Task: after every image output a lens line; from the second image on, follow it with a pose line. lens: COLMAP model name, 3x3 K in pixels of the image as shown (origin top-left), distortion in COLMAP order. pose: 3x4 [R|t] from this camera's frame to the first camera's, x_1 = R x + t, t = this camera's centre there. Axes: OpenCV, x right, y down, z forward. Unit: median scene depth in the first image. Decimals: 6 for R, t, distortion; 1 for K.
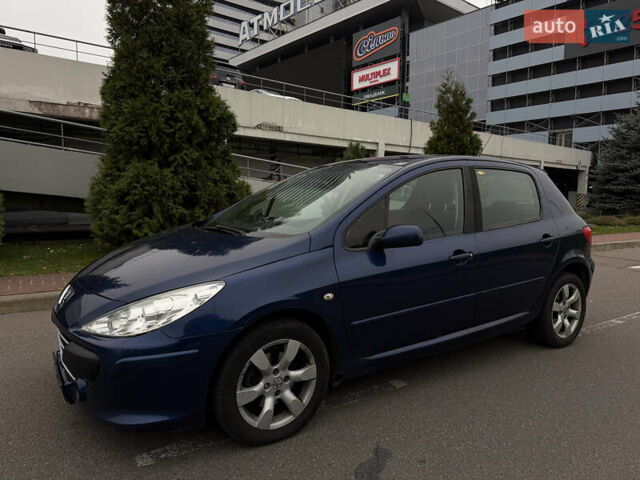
lens RADIAL K [[456.8, 0, 324.0], [0, 456.8, 243.4], [0, 0, 1]] dist [0.050534, -0.061552]
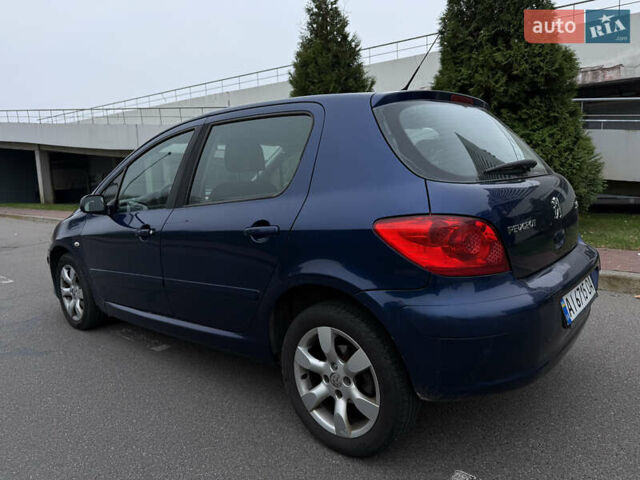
lens RADIAL K [[456.8, 0, 315.4], [0, 456.8, 239.6], [0, 0, 1]] dist [0.050534, -0.061552]
pose [[0.242972, 0.110482, -0.963721, 0.547307], [-0.063676, 0.993167, 0.097804, -0.028514], [0.967941, 0.037602, 0.248346, 0.476035]]
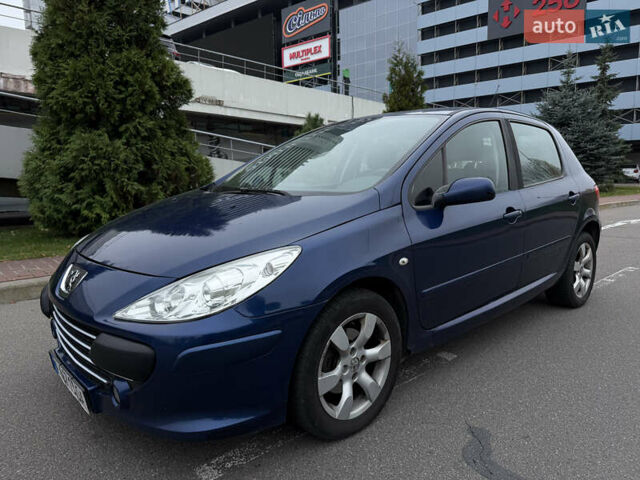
lens RADIAL K [[456.8, 0, 325.7], [0, 456.8, 240.7], [0, 0, 1]] dist [0.050534, -0.061552]
pose [[0.987473, -0.043421, 0.151694, -0.092791], [0.038360, 0.998611, 0.036133, 0.014457], [-0.153052, -0.029861, 0.987767, 0.060238]]
